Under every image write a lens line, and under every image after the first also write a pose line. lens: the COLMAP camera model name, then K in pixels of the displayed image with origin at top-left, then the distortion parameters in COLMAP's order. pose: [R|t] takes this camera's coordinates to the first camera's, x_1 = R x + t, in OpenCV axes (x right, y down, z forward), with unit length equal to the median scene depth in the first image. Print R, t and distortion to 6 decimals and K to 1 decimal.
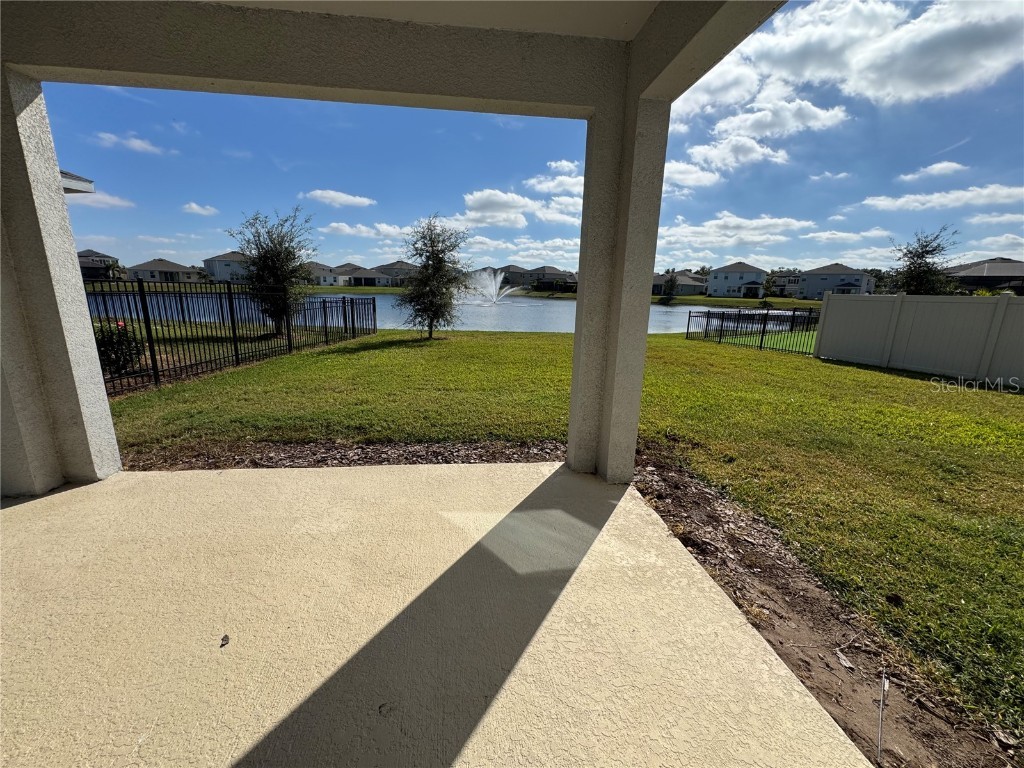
lens RADIAL K [[409.3, 0, 518.5], [0, 409.3, 385.0], [0, 0, 1]] dist [0.000864, 0.000134]
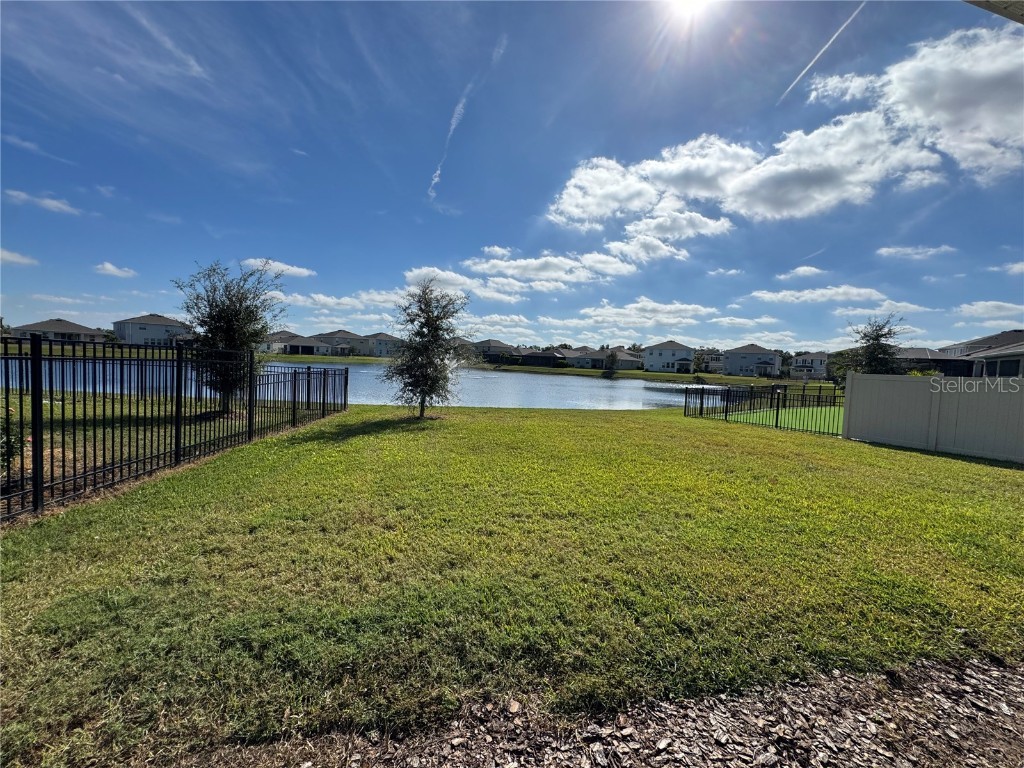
lens RADIAL K [[409.3, 0, 514.7], [0, 409.3, 381.9], [0, 0, 1]] dist [0.000864, 0.000134]
pose [[0.989935, 0.013008, 0.140924, -0.141399], [0.012369, 0.984004, -0.177719, -0.033682], [-0.140981, 0.177673, 0.973939, 0.145585]]
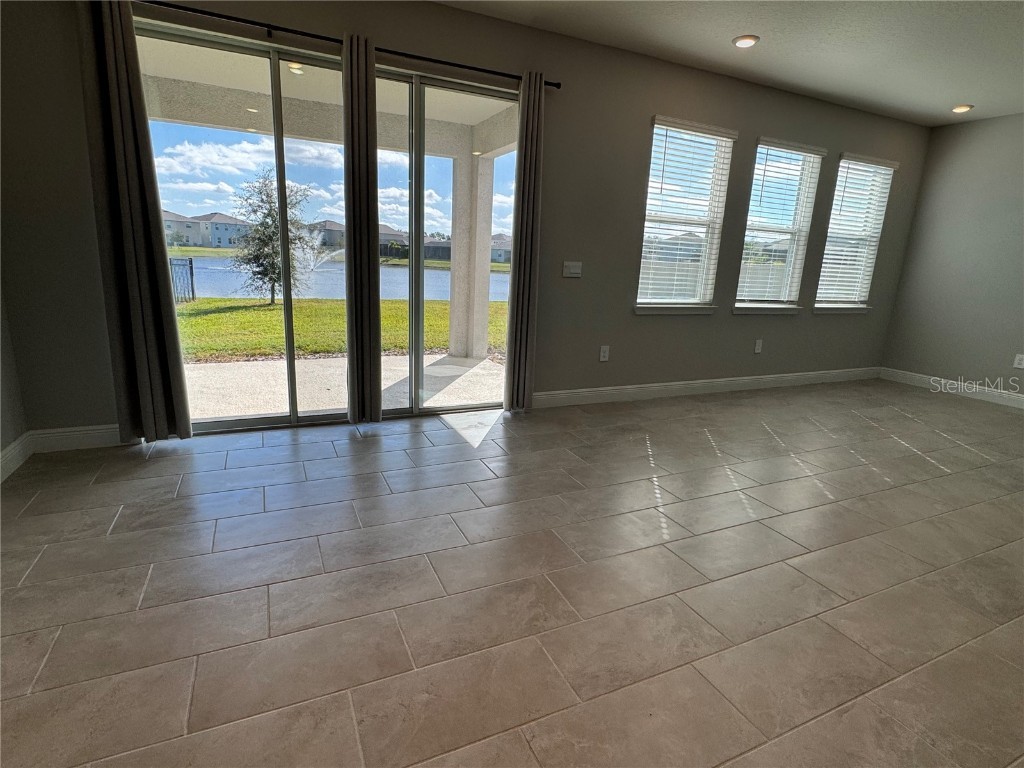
lens RADIAL K [[532.1, 0, 515.2], [0, 532.1, 391.7], [0, 0, 1]] dist [-0.001887, -0.000524]
pose [[0.950937, -0.057585, 0.303977, -0.071956], [0.050896, 0.998257, 0.029889, 0.069749], [-0.305169, -0.012952, 0.952210, -0.282297]]
